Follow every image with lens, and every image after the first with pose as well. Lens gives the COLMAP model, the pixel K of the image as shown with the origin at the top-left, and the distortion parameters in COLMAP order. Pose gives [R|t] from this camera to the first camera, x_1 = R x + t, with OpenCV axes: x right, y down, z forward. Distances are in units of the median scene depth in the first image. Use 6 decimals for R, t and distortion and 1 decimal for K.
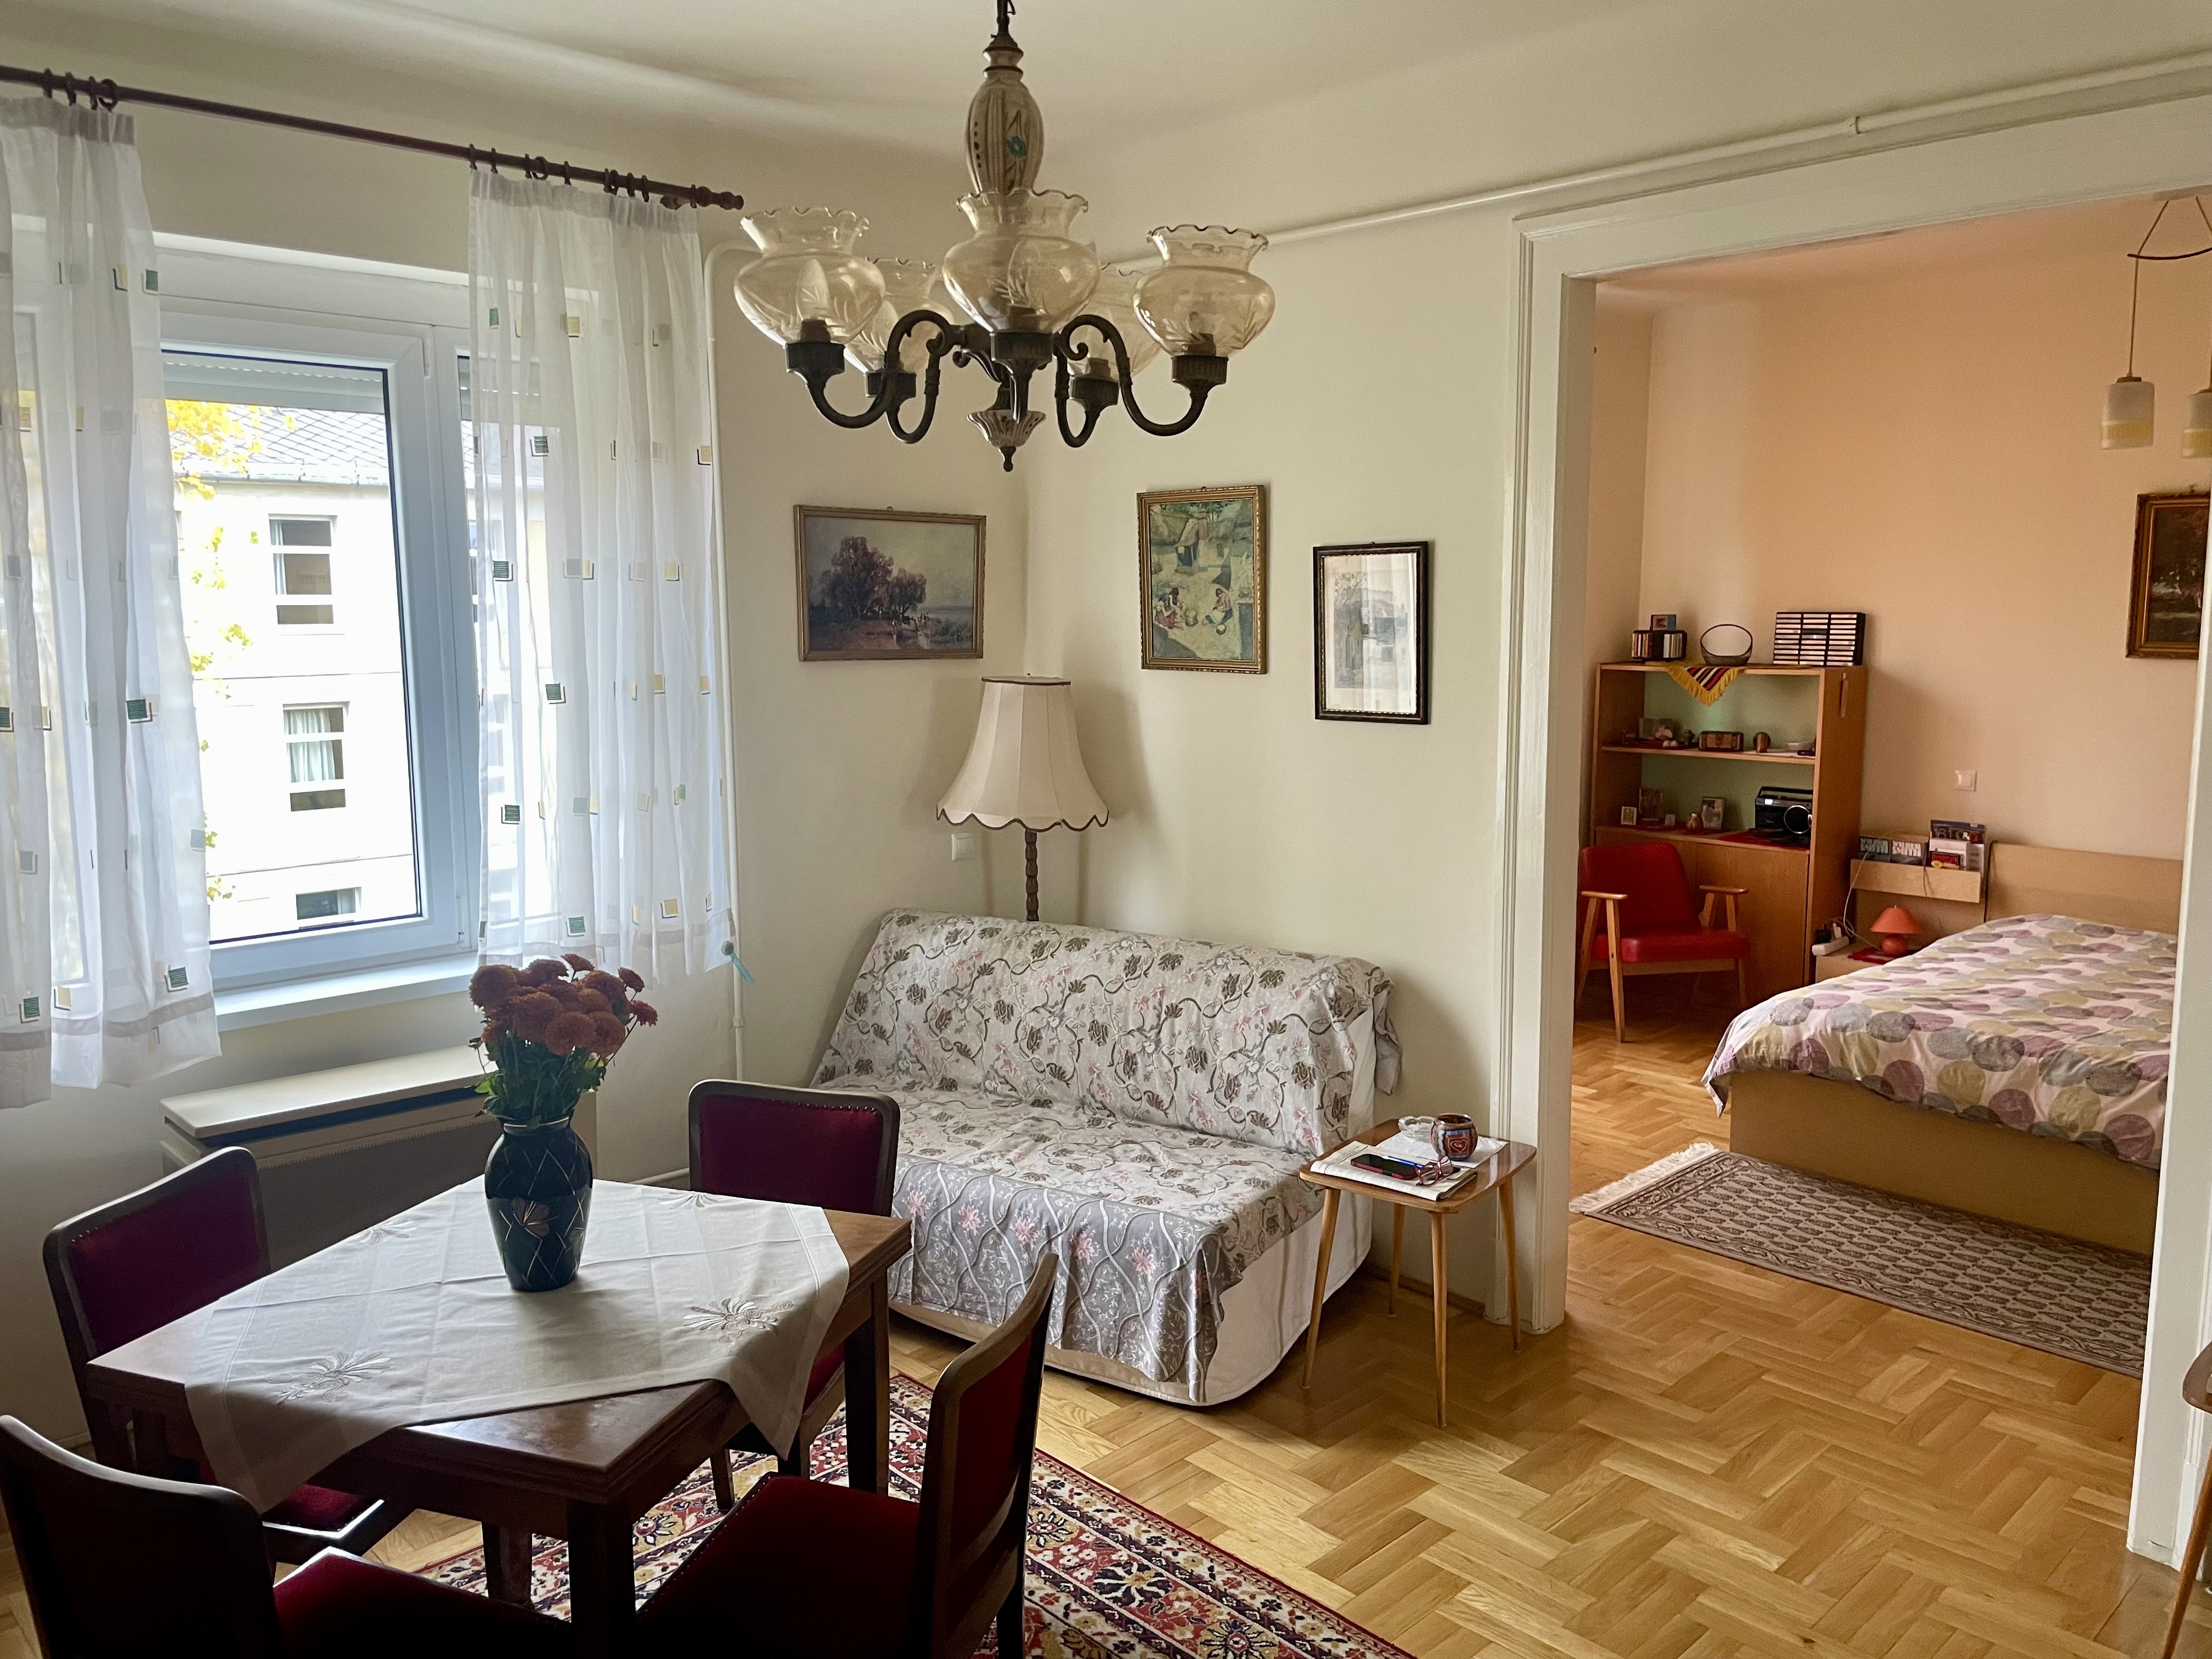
lens RADIAL K [[1673.7, 0, 1103.1], [0, 1673.7, 821.8], [0, 0, 1]] dist [0.075738, -0.092577]
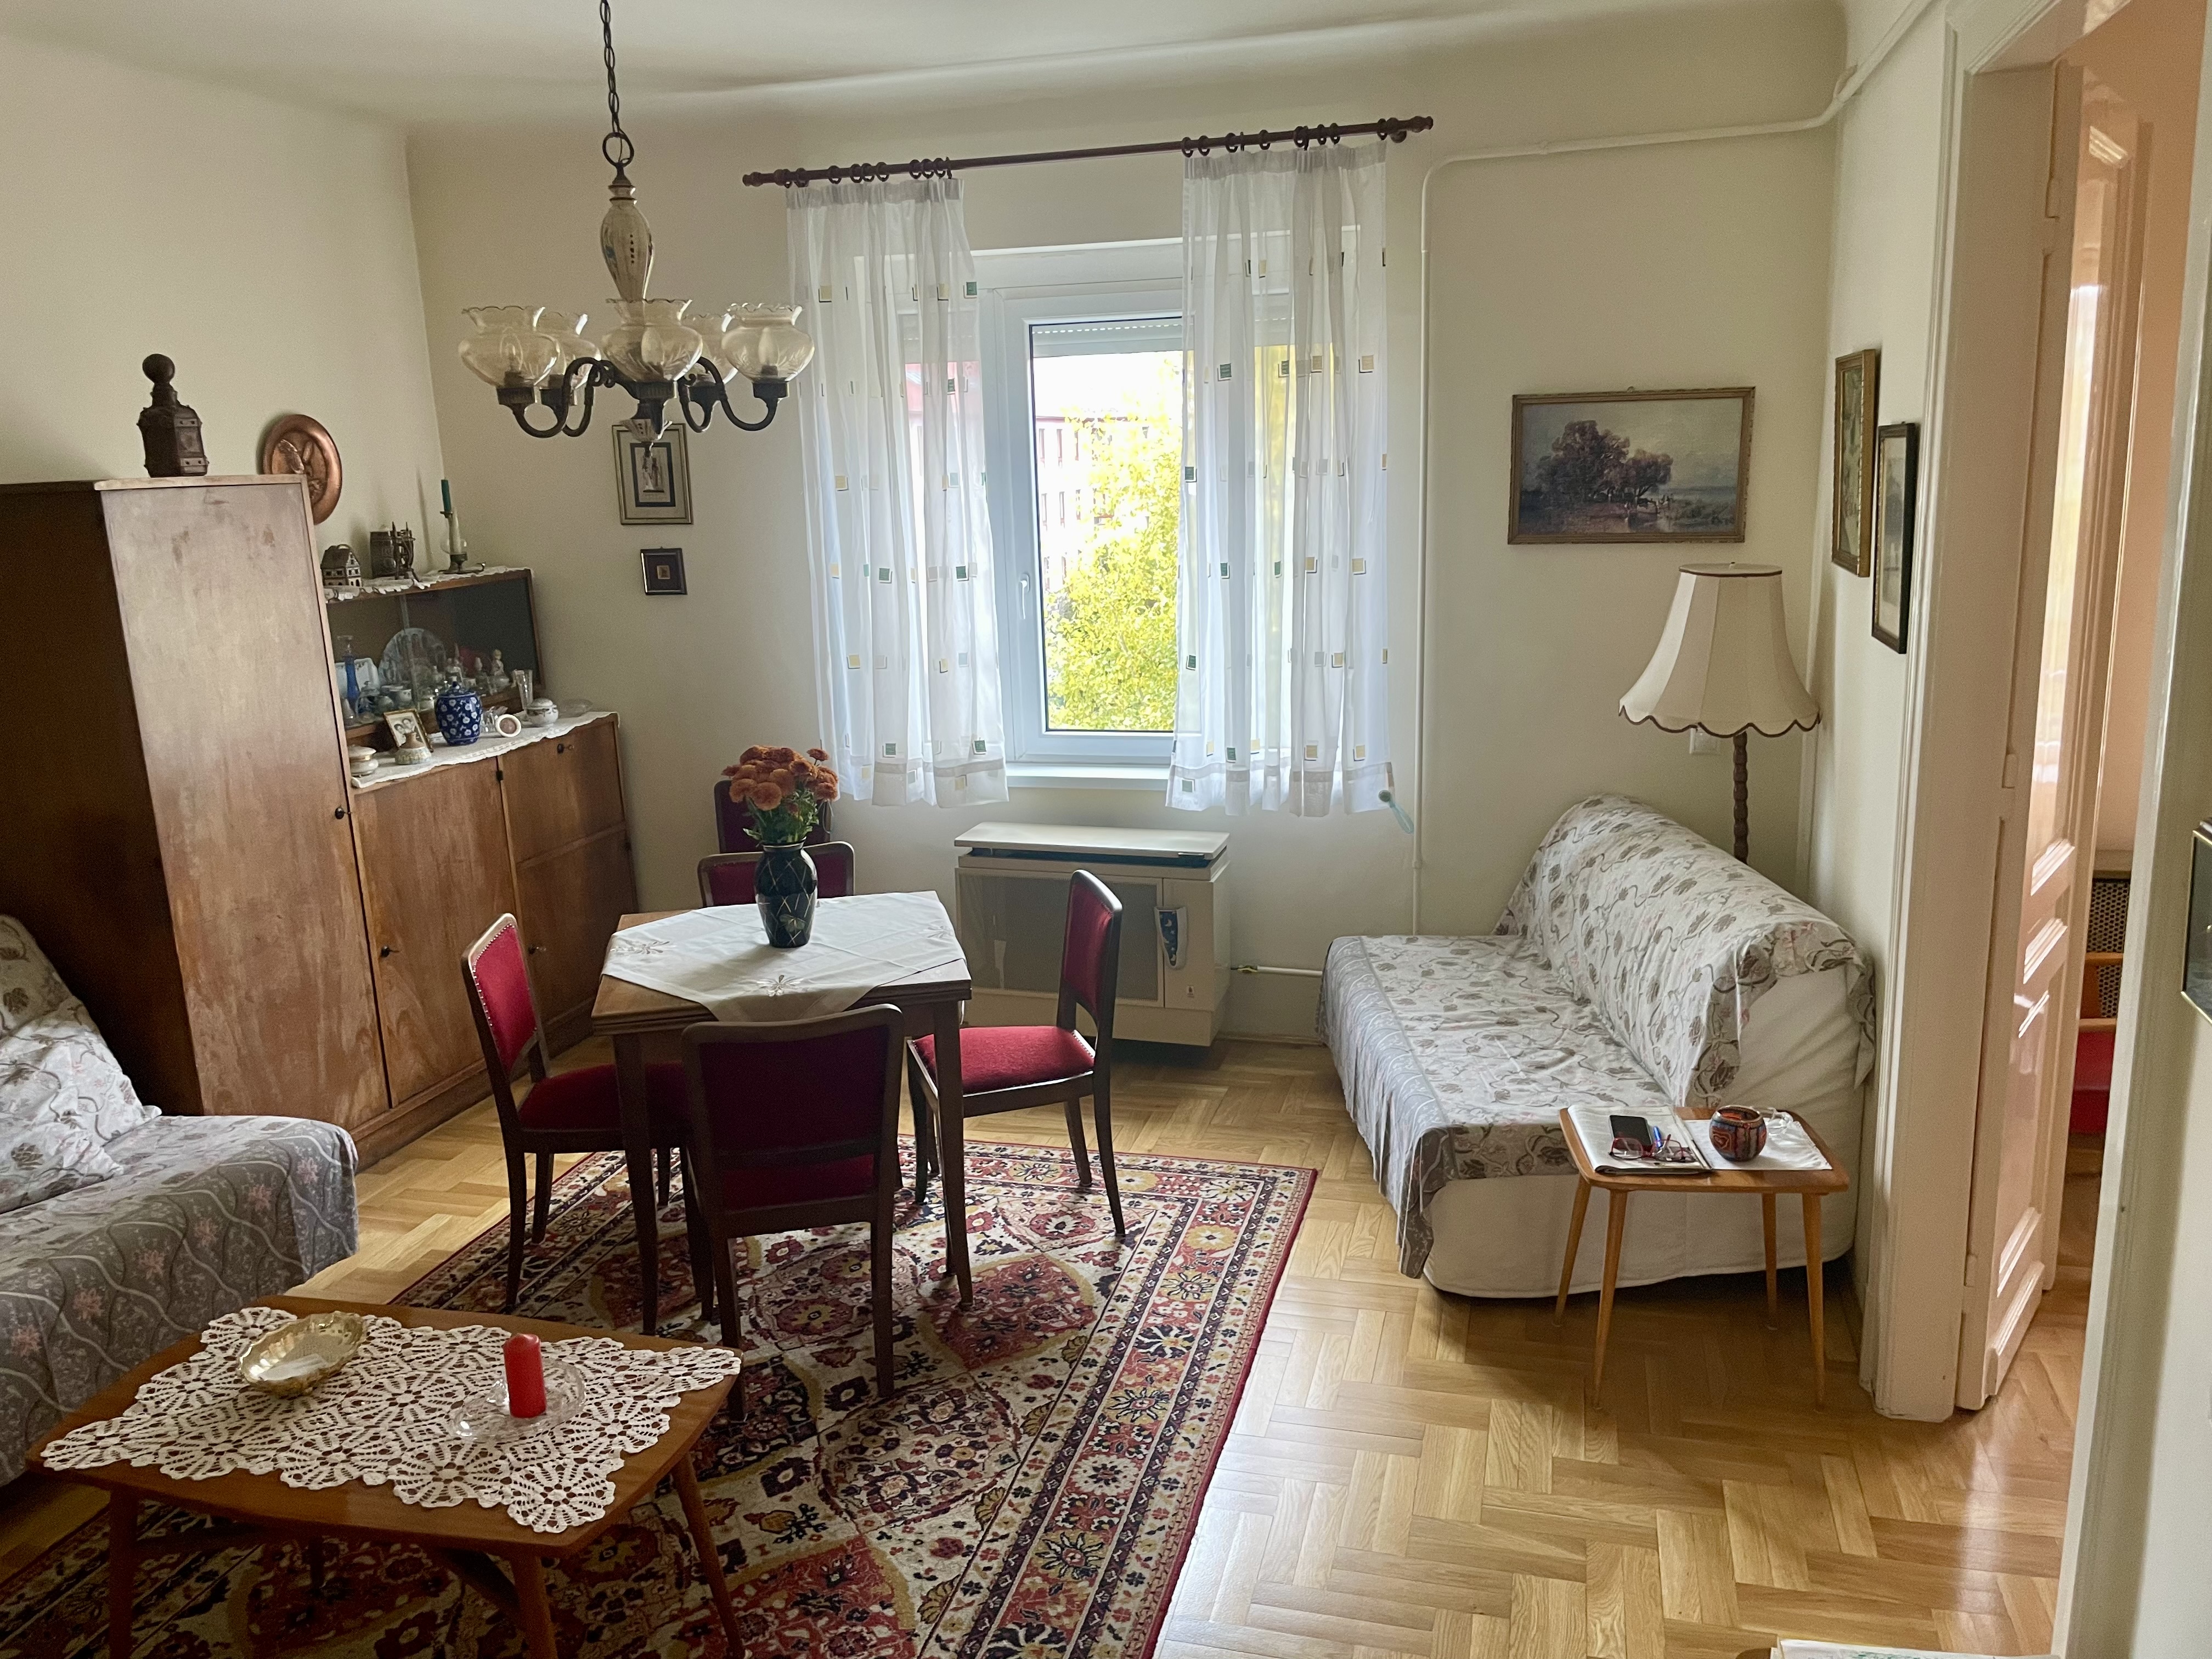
lens RADIAL K [[1673.7, 0, 1083.5], [0, 1673.7, 827.3], [0, 0, 1]] dist [0.075738, -0.092577]
pose [[0.503393, 0.174176, -0.846321, 0.713060], [-0.085657, 0.984707, 0.151707, -0.066764], [0.859801, -0.003875, 0.510614, 0.257434]]
